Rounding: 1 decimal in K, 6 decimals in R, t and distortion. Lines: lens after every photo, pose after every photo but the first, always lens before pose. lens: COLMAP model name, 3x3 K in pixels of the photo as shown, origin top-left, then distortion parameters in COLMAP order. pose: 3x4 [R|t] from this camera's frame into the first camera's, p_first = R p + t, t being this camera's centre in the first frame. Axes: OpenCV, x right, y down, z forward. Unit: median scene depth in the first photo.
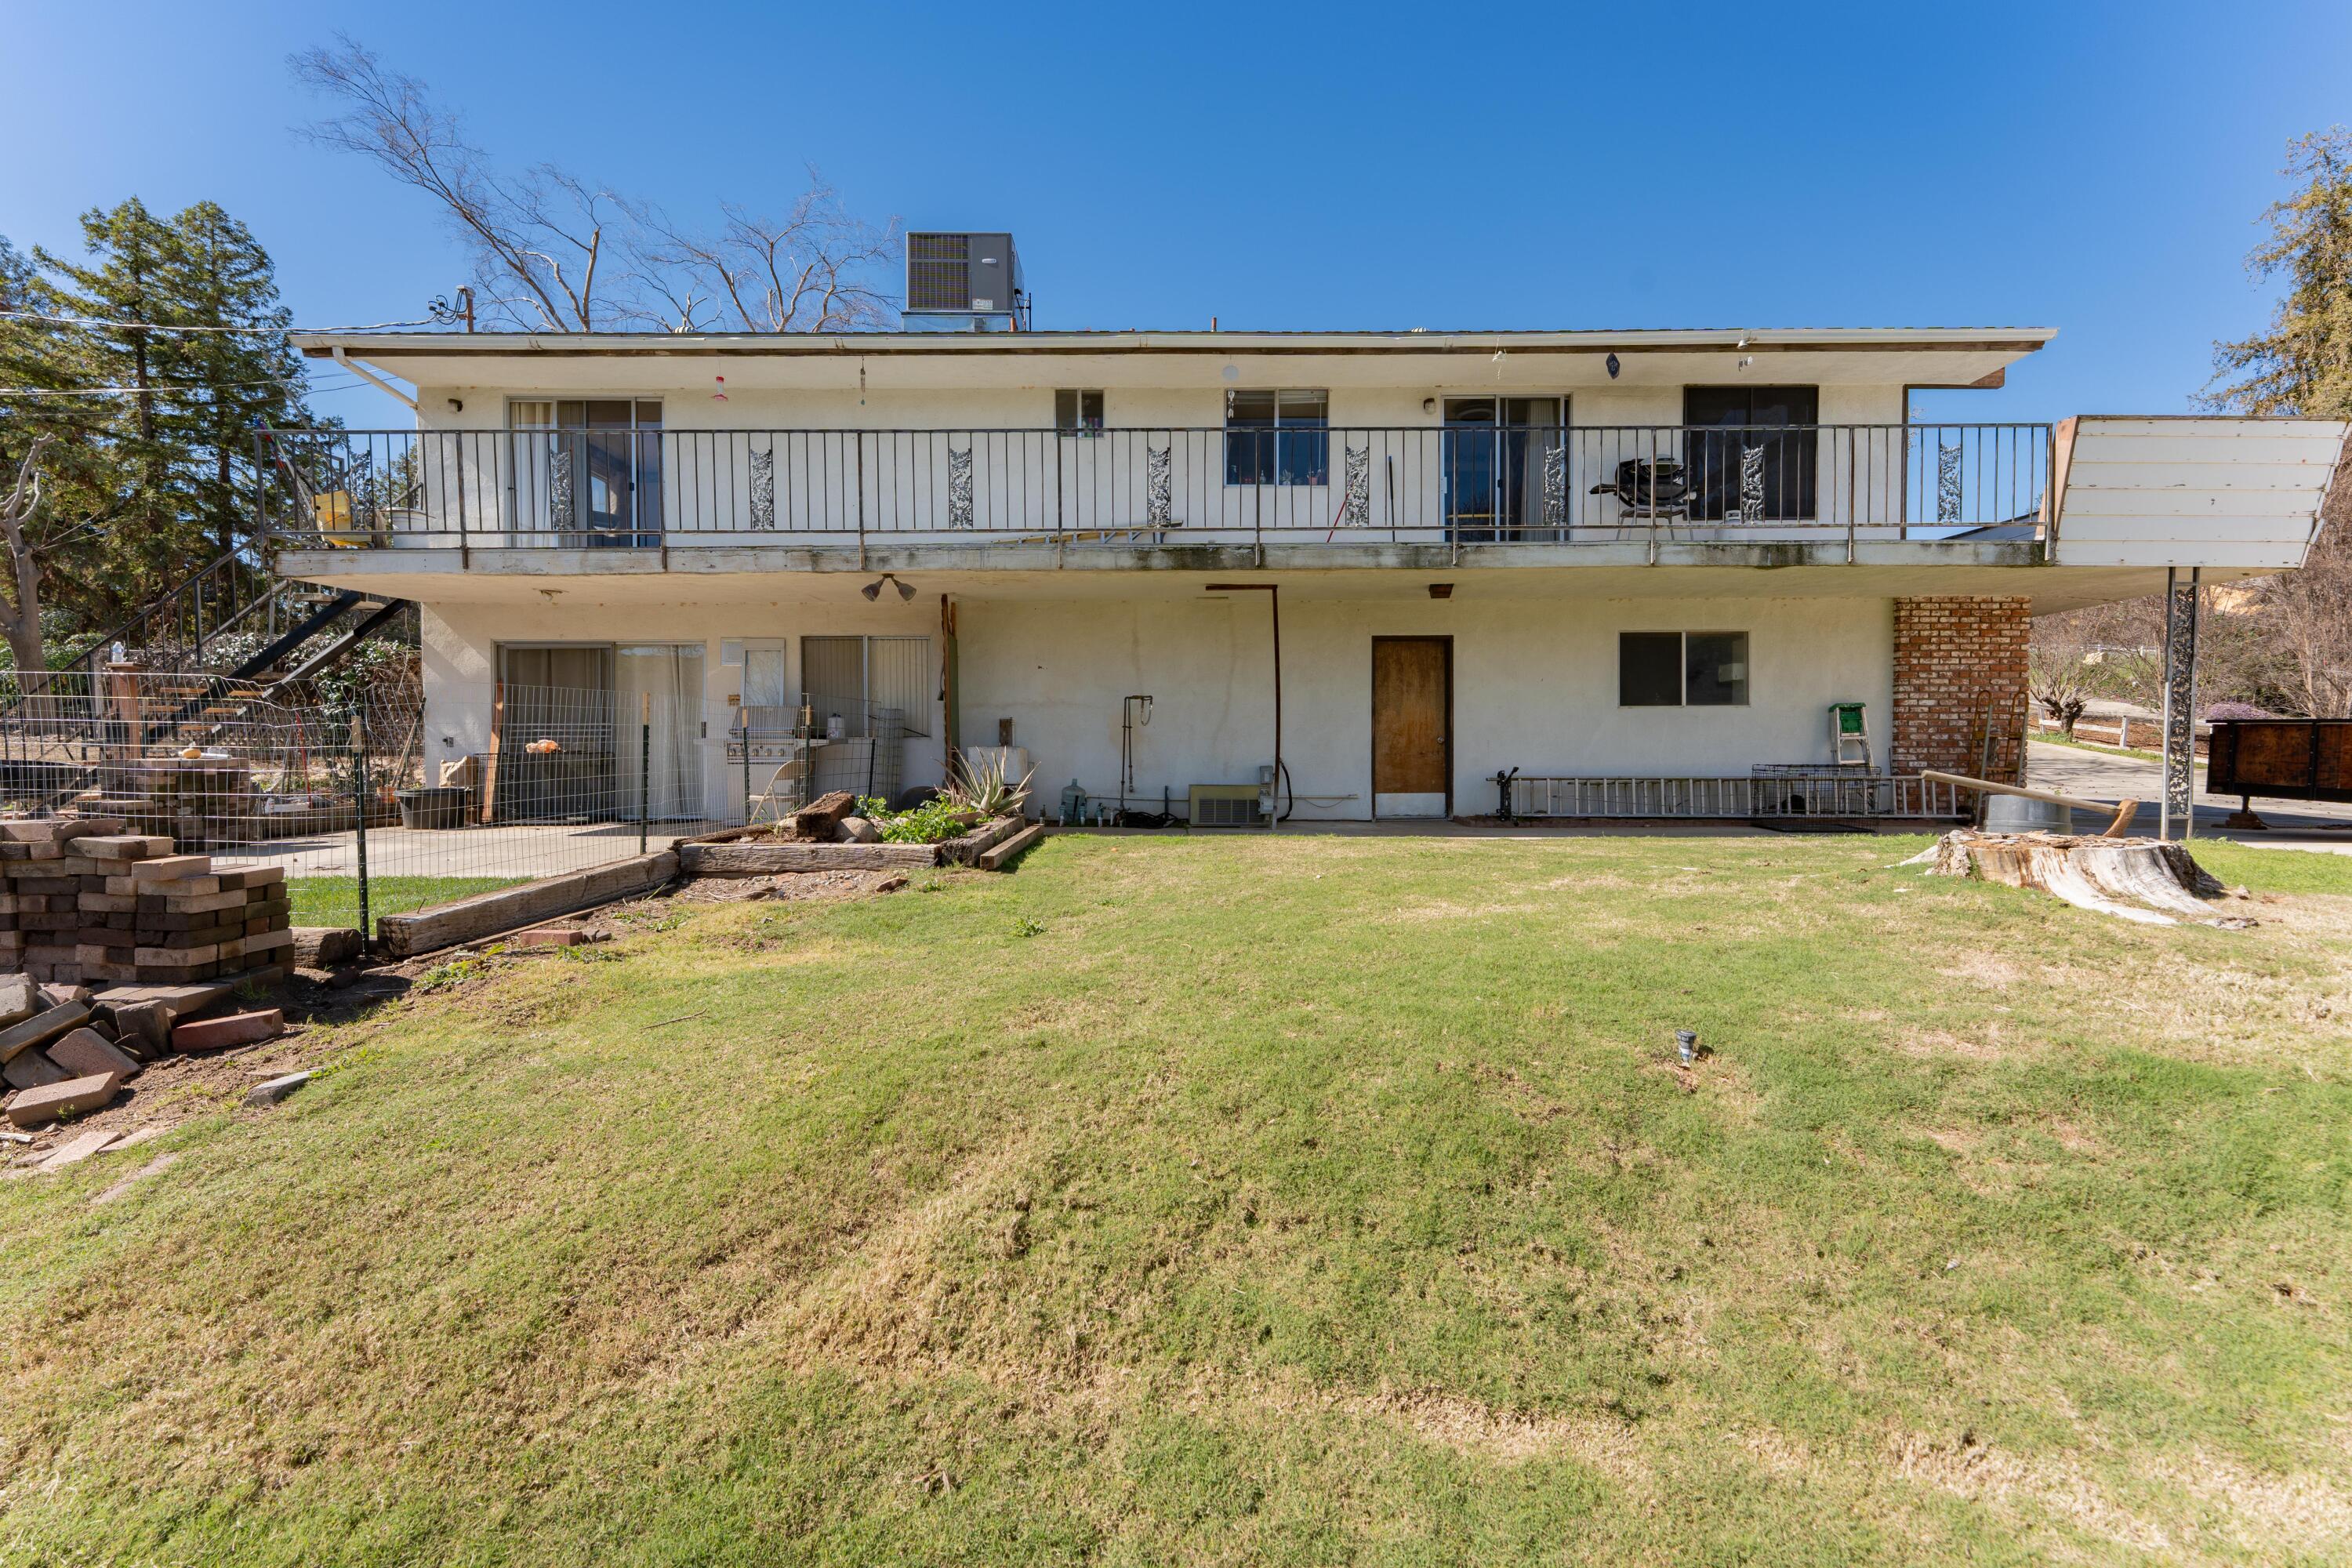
lens RADIAL K [[939.7, 0, 1184.0], [0, 939.7, 779.6], [0, 0, 1]] dist [0.005167, 0.000044]
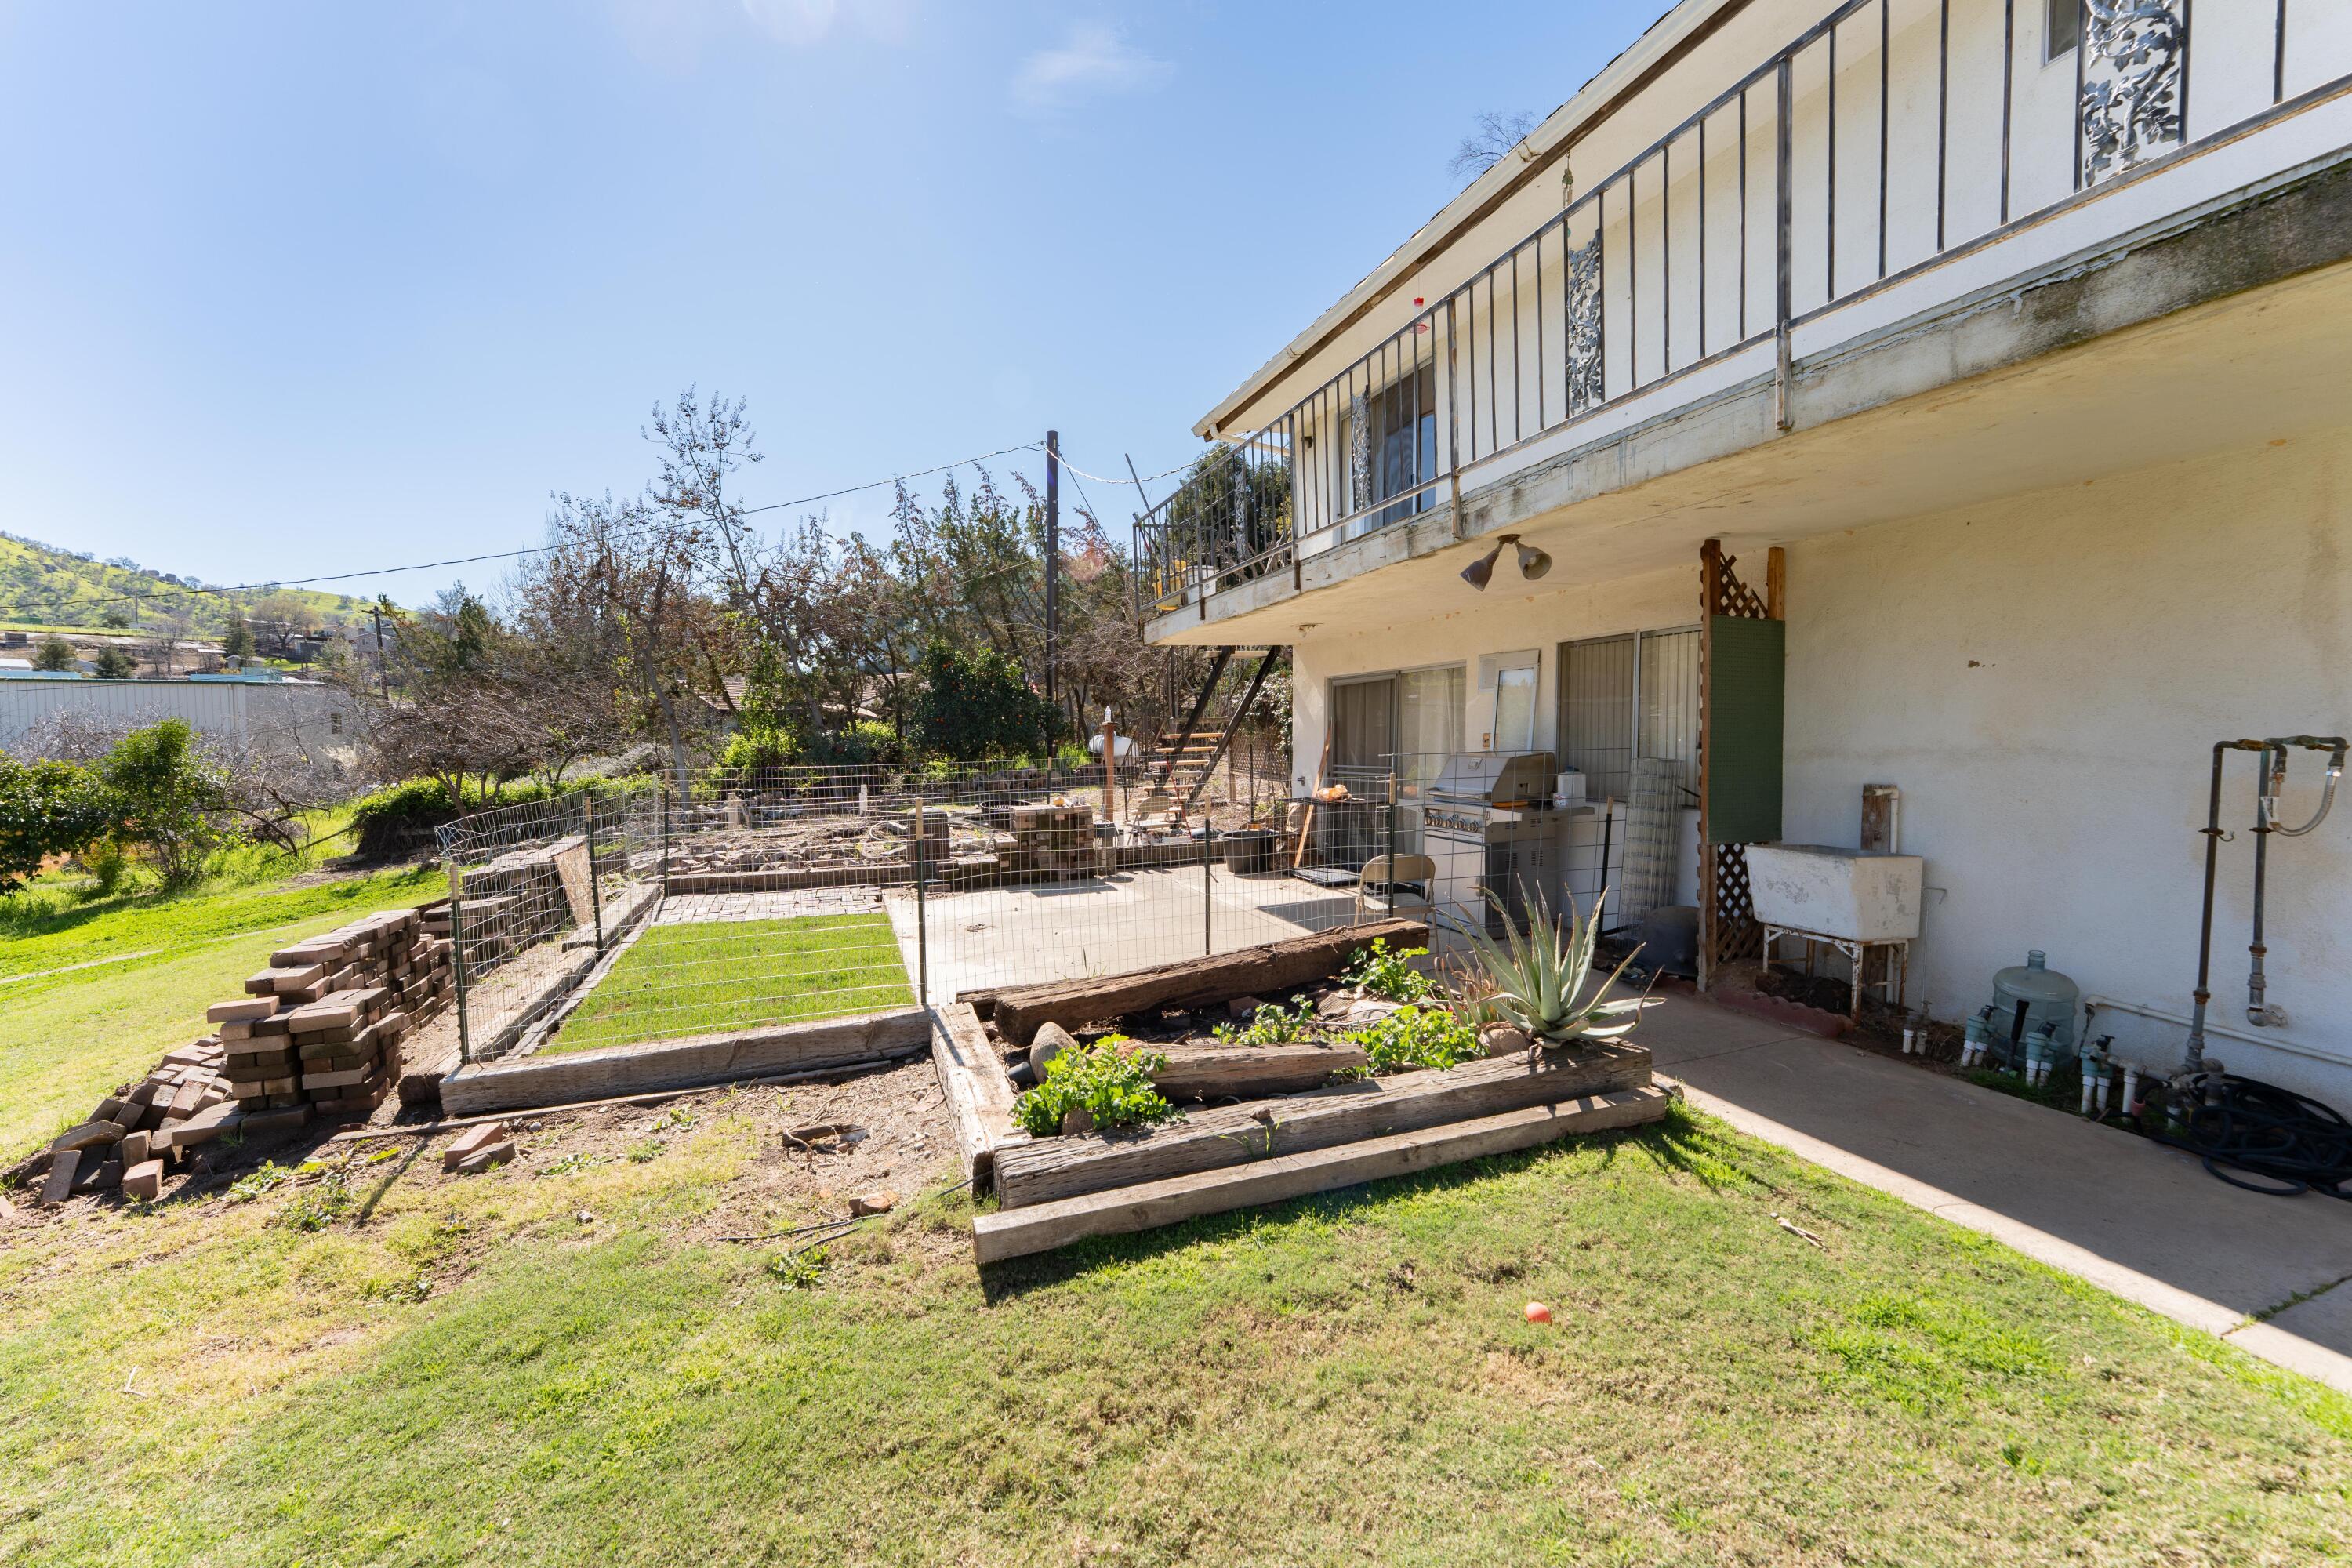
lens RADIAL K [[939.7, 0, 1168.6], [0, 939.7, 785.2], [0, 0, 1]] dist [0.005167, 0.000044]
pose [[0.331479, 0.048990, -0.942190, 0.123301], [-0.016305, 0.998799, 0.046197, -0.080461], [0.943322, 0.000049, 0.331880, 0.533539]]
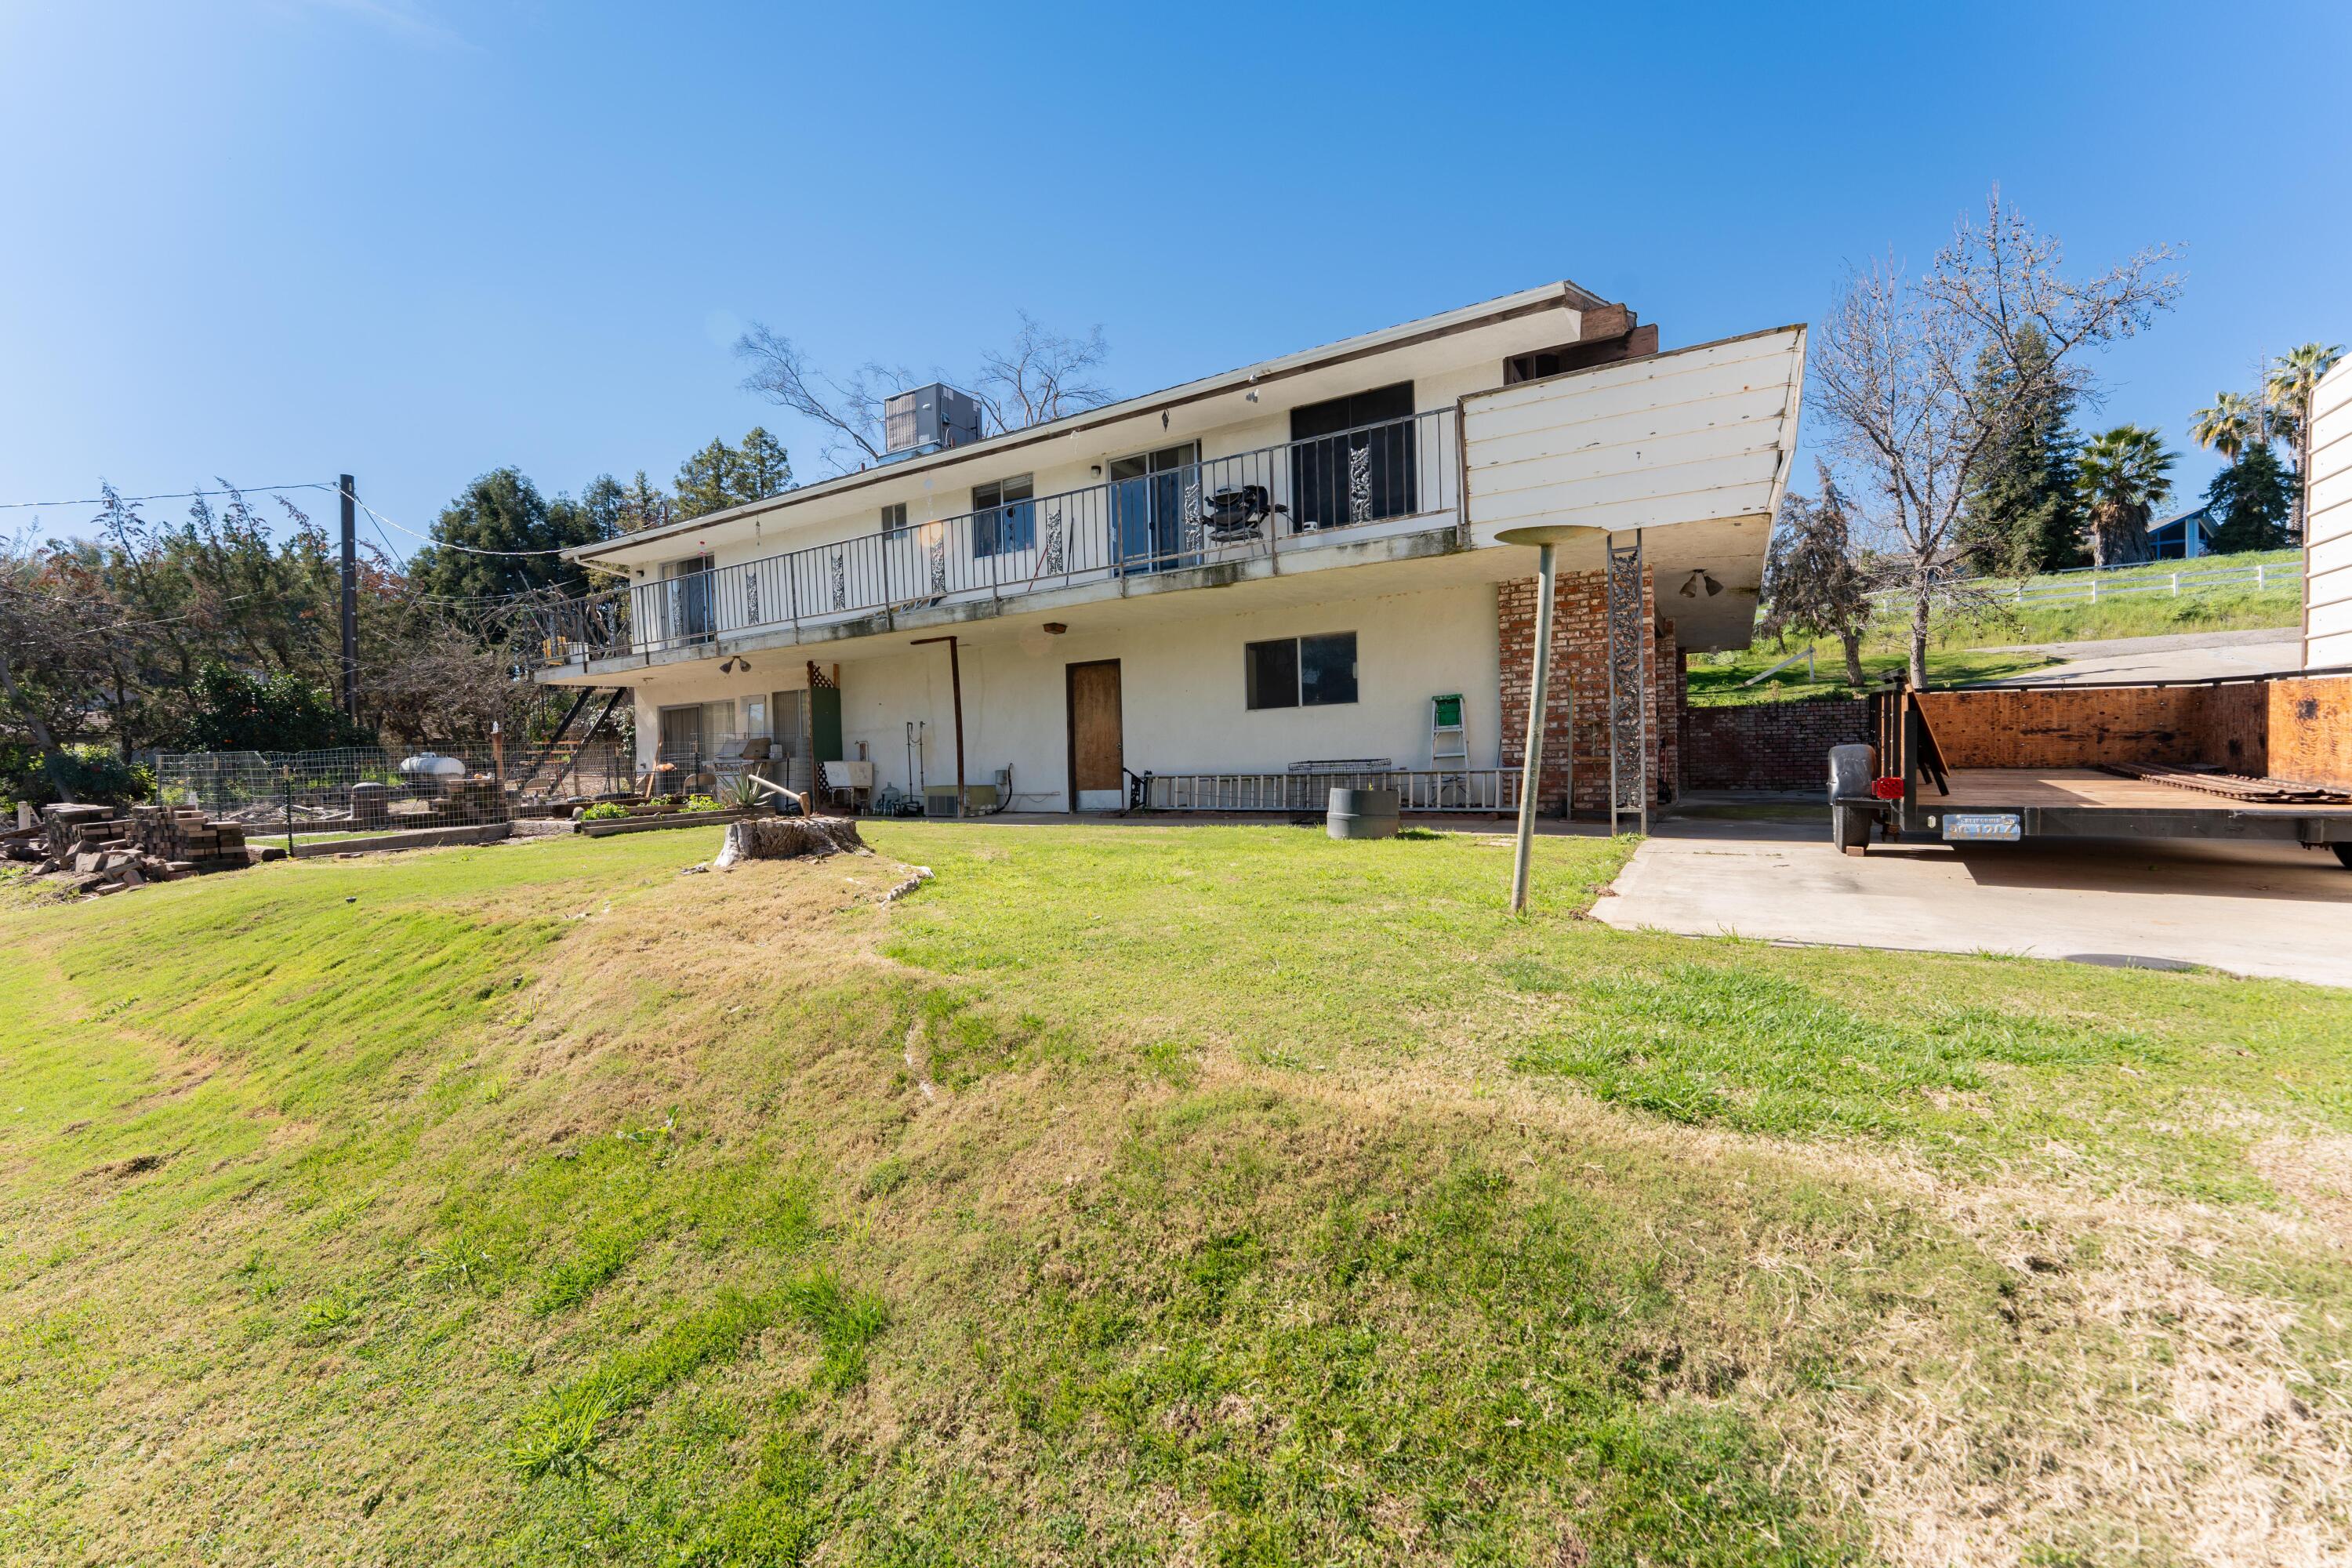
lens RADIAL K [[939.7, 0, 1182.6], [0, 939.7, 770.0], [0, 0, 1]] dist [0.005167, 0.000044]
pose [[0.857916, -0.019664, -0.513414, 0.969250], [0.013830, 0.999789, -0.015182, 0.007500], [0.513604, 0.005924, 0.858007, 0.021226]]
